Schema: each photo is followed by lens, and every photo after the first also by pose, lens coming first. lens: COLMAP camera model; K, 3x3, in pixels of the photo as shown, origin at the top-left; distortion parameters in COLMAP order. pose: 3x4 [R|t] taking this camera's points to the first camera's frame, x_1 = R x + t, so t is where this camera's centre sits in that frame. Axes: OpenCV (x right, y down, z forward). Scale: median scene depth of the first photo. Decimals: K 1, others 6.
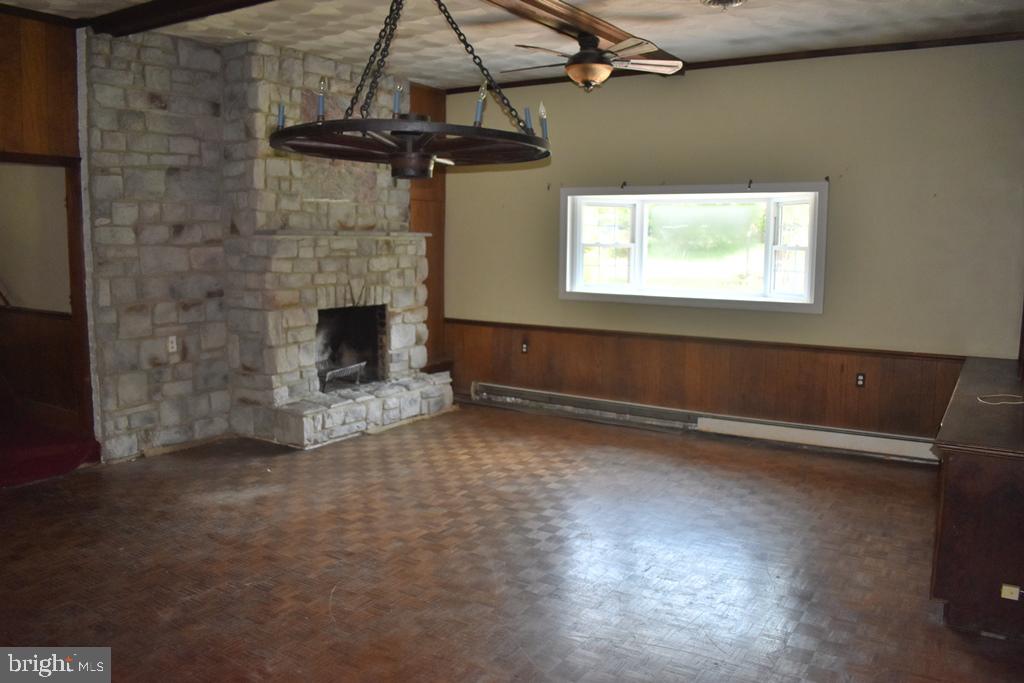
lens RADIAL K [[802.3, 0, 512.0], [0, 802.3, 341.5], [0, 0, 1]] dist [-0.088399, 0.007423]
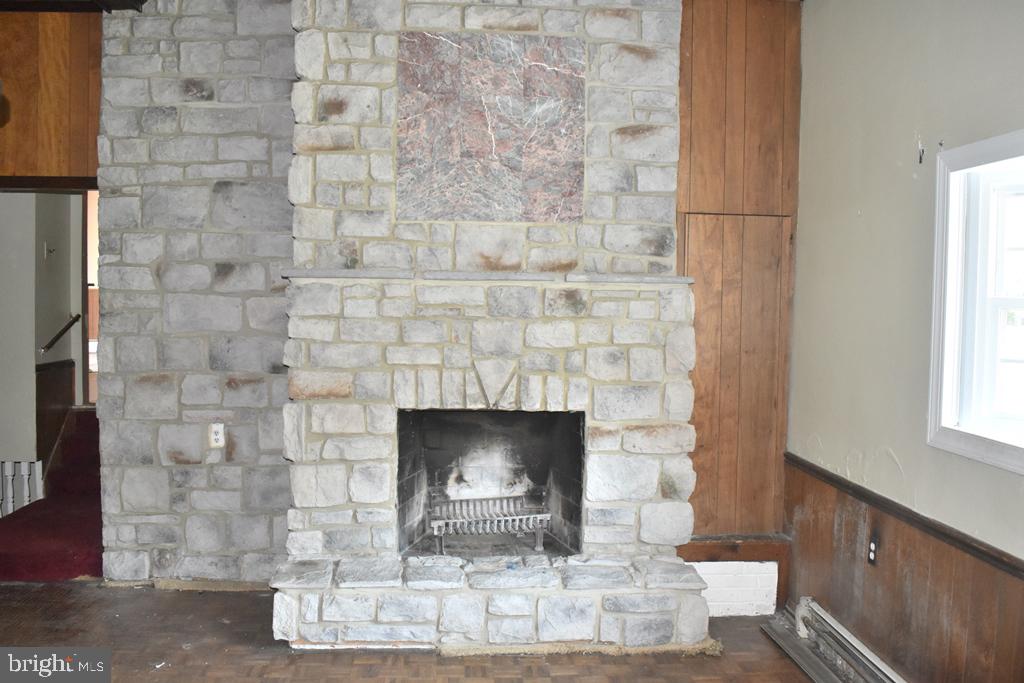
lens RADIAL K [[876.2, 0, 512.0], [0, 876.2, 341.5], [0, 0, 1]] dist [-0.085792, 0.006464]
pose [[0.594448, 0.039840, -0.803146, 0.319711], [-0.111919, 0.993150, -0.033572, -0.079369], [0.796307, 0.109844, 0.594835, 0.721338]]
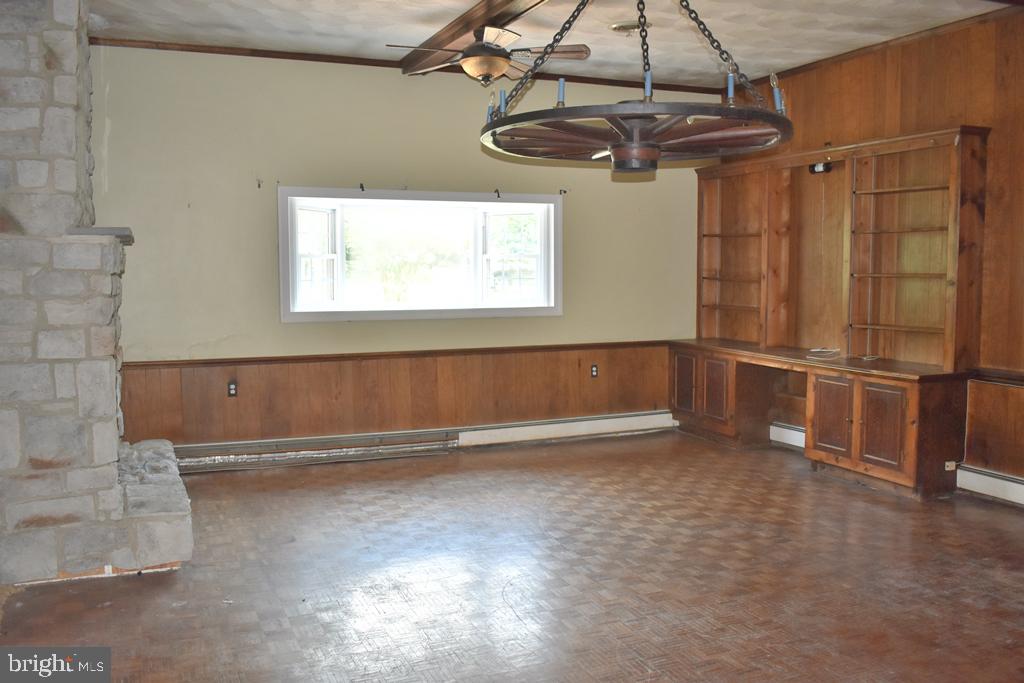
lens RADIAL K [[906.3, 0, 512.0], [0, 906.3, 341.5], [0, 0, 1]] dist [-0.090835, 0.000308]
pose [[0.558127, -0.077626, 0.826117, -0.677112], [0.110607, 0.993689, 0.018645, -0.029744], [-0.822351, 0.080968, 0.563190, 0.354709]]
